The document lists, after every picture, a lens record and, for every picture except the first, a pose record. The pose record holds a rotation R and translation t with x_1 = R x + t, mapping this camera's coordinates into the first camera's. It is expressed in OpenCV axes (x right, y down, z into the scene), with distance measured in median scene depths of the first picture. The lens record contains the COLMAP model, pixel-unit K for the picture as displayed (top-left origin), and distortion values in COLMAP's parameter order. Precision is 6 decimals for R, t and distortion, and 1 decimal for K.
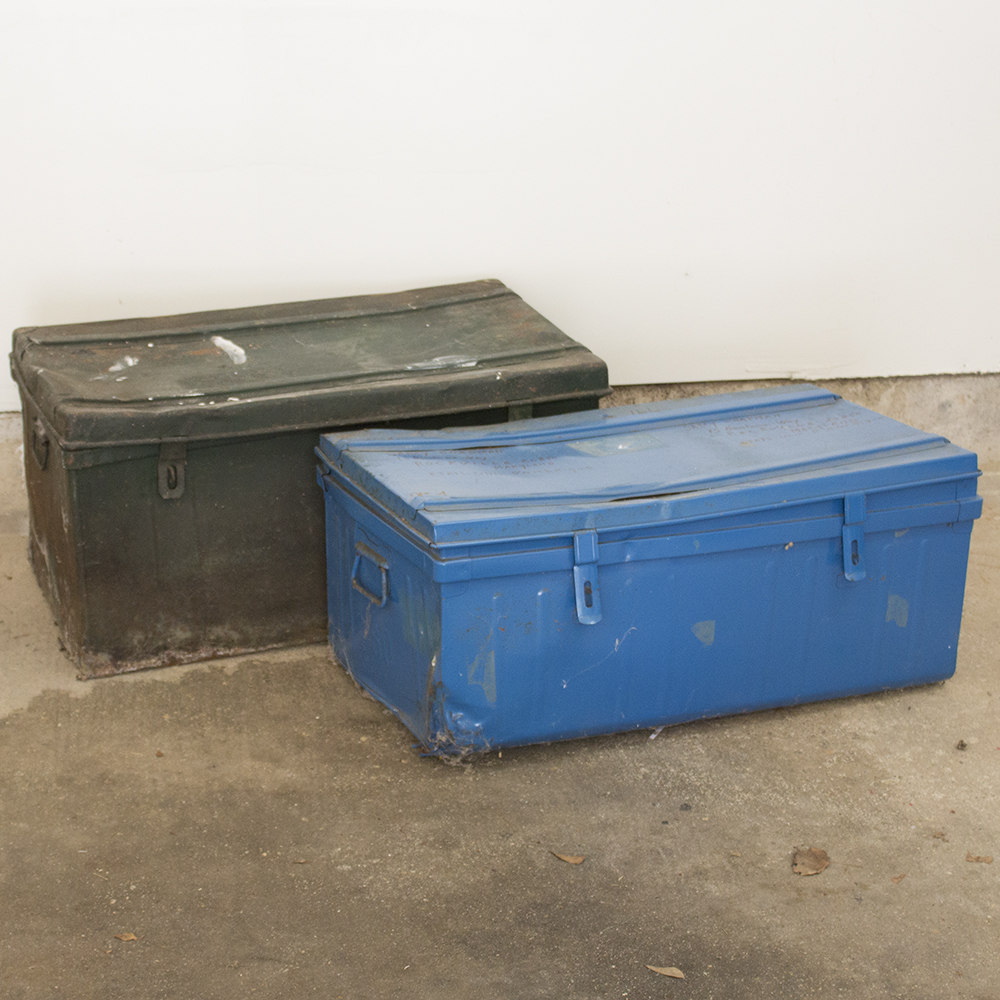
lens RADIAL K [[2267.6, 0, 392.9], [0, 2267.6, 442.2], [0, 0, 1]] dist [-0.056695, 0.000000]
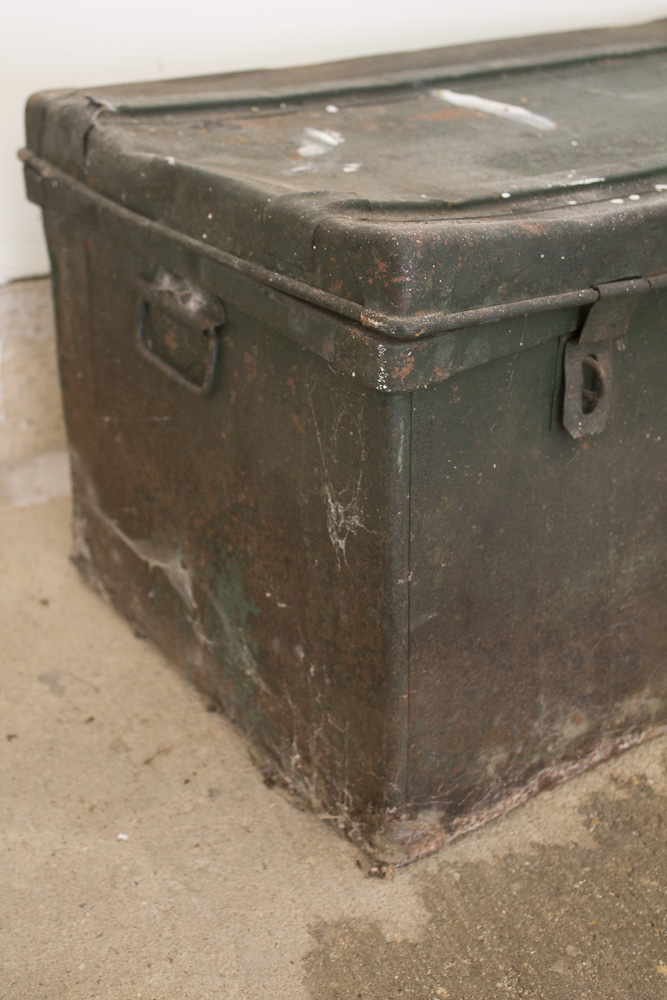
lens RADIAL K [[1381.9, 0, 326.1], [0, 1381.9, 506.1], [0, 0, 1]] dist [-0.046936, 0.000000]
pose [[0.963251, -0.120156, 0.240231, -0.202710], [0.085655, 0.985082, 0.149257, -0.003909], [-0.254582, -0.123195, 0.959172, 0.764724]]
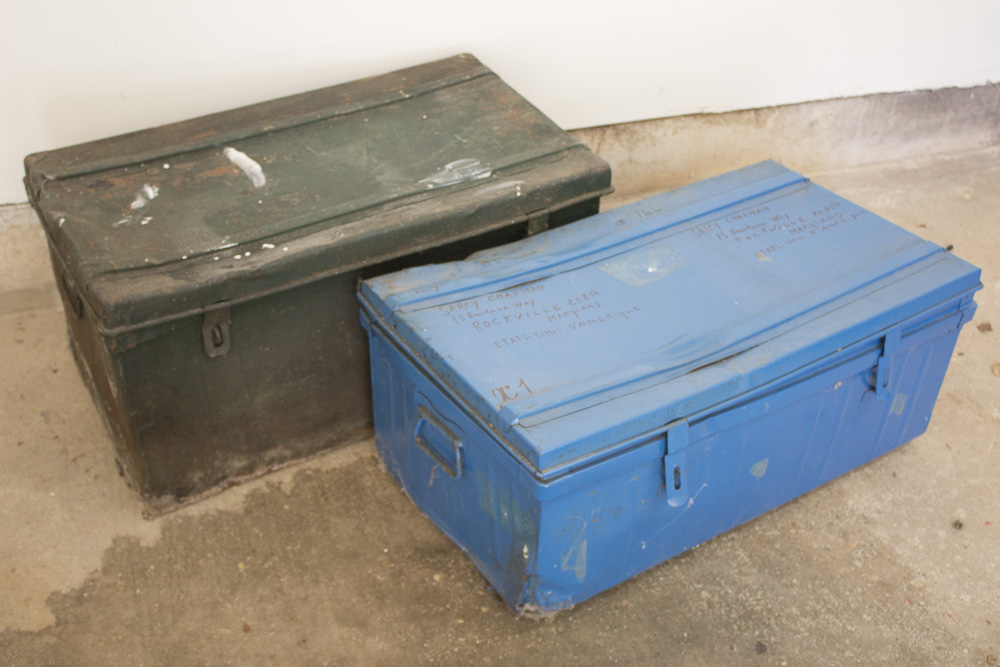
lens RADIAL K [[1184.6, 0, 493.9], [0, 1184.6, 333.0], [0, 0, 1]] dist [-0.065044, 0.000000]
pose [[0.977116, -0.099662, 0.187915, -0.075171], [0.036523, 0.948932, 0.313358, -0.142377], [-0.209548, -0.299324, 0.930857, 0.487688]]
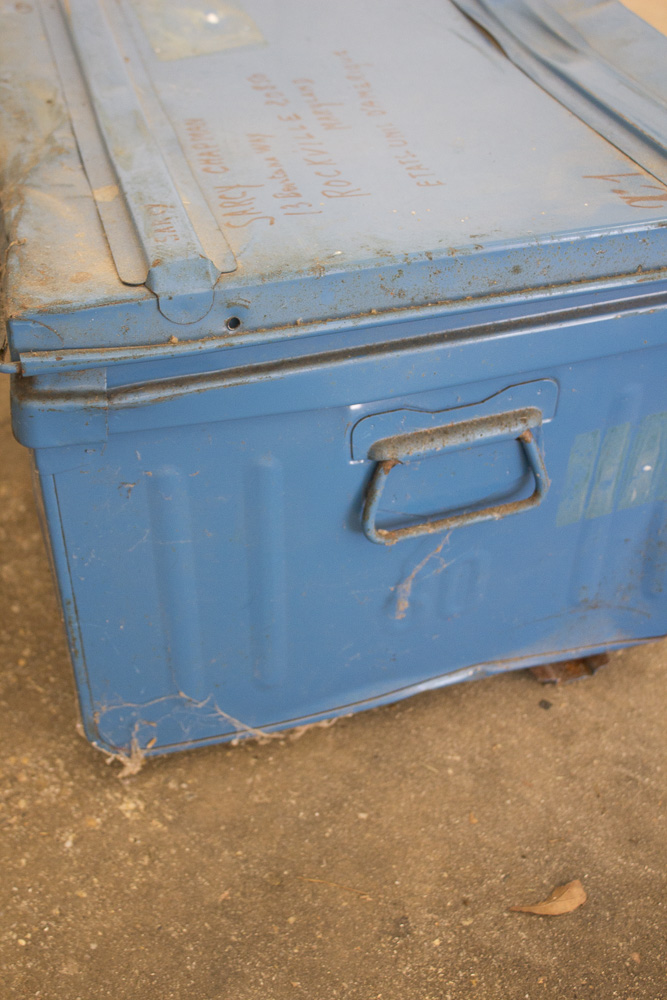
lens RADIAL K [[1342.4, 0, 337.0], [0, 1342.4, 501.7], [0, 0, 1]] dist [-0.042249, 0.000000]
pose [[0.628711, -0.470610, 0.619071, -0.074845], [0.200796, 0.867339, 0.455417, -0.025467], [-0.751268, -0.162019, 0.639802, 0.734414]]
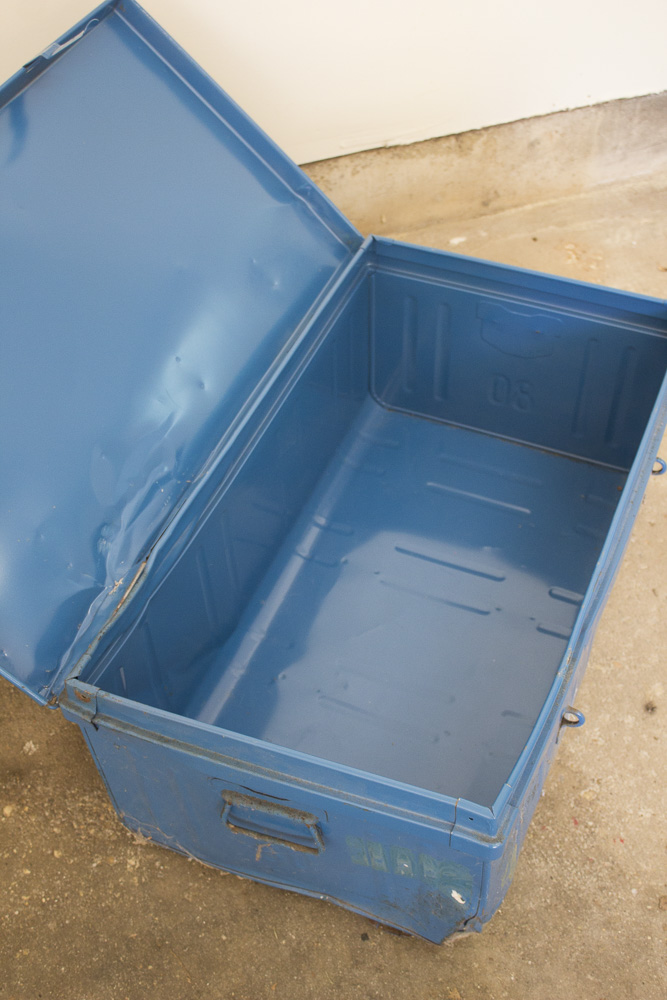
lens RADIAL K [[1184.6, 0, 322.0], [0, 1184.6, 519.7], [0, 0, 1]] dist [-0.065044, 0.000000]
pose [[0.974105, -0.186967, 0.127130, 0.066663], [0.098914, 0.858033, 0.503979, -0.178359], [-0.203310, -0.478354, 0.854308, 0.602434]]
